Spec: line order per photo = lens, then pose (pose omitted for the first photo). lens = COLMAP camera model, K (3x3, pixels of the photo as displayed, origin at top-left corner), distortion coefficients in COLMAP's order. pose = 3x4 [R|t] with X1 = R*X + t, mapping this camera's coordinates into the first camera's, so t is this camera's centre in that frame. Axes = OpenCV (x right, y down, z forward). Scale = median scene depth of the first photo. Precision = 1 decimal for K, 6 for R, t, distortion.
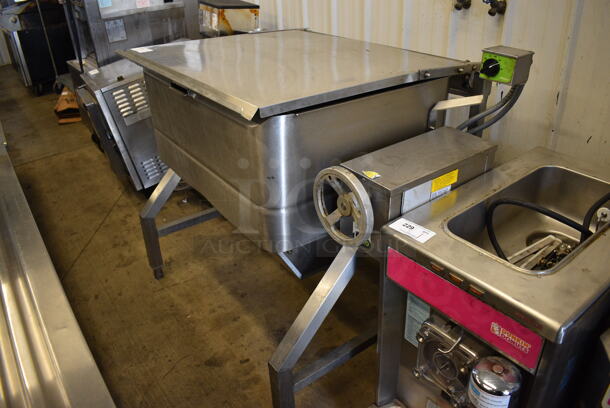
lens RADIAL K [[475.4, 0, 306.8], [0, 475.4, 203.1], [0, 0, 1]] dist [-0.090643, 0.000836]
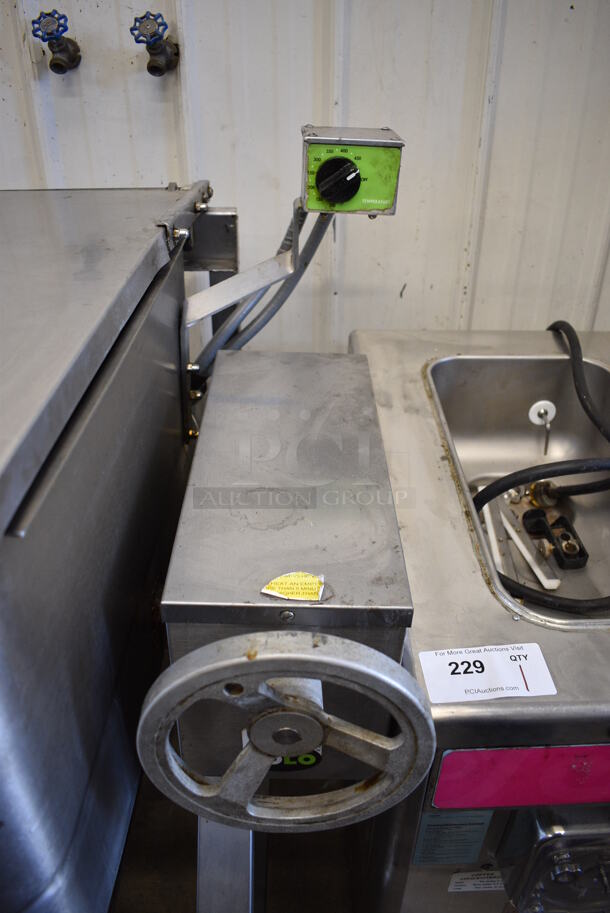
lens RADIAL K [[711.5, 0, 304.4], [0, 711.5, 454.0], [0, 0, 1]] dist [-0.090643, 0.000836]
pose [[0.593552, -0.401036, 0.697758, -0.112300], [0.364429, 0.906950, 0.211265, -0.184112], [-0.717557, 0.128886, 0.684471, 0.544631]]
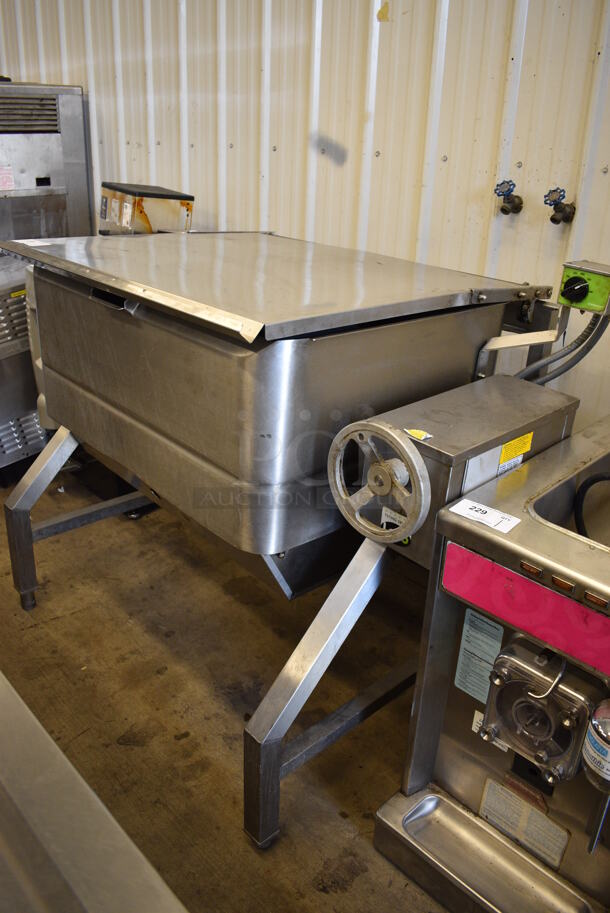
lens RADIAL K [[711.5, 0, 306.3], [0, 711.5, 457.0], [0, 0, 1]] dist [-0.090643, 0.000836]
pose [[0.989743, 0.021902, 0.141168, -0.129313], [-0.010997, 0.996926, -0.077568, 0.041351], [-0.142433, 0.075219, 0.986942, 0.027605]]
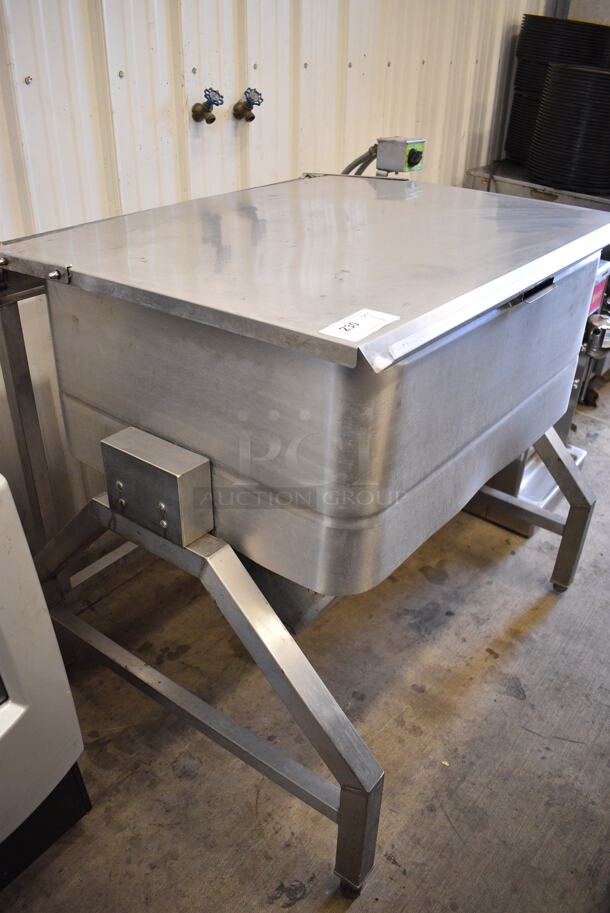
lens RADIAL K [[711.5, 0, 304.3], [0, 711.5, 459.4], [0, 0, 1]] dist [-0.090643, 0.000836]
pose [[-0.261322, -0.475462, 0.840028, -0.933739], [0.461169, 0.703017, 0.541377, -0.637738], [-0.847958, 0.528869, 0.035555, 1.259493]]
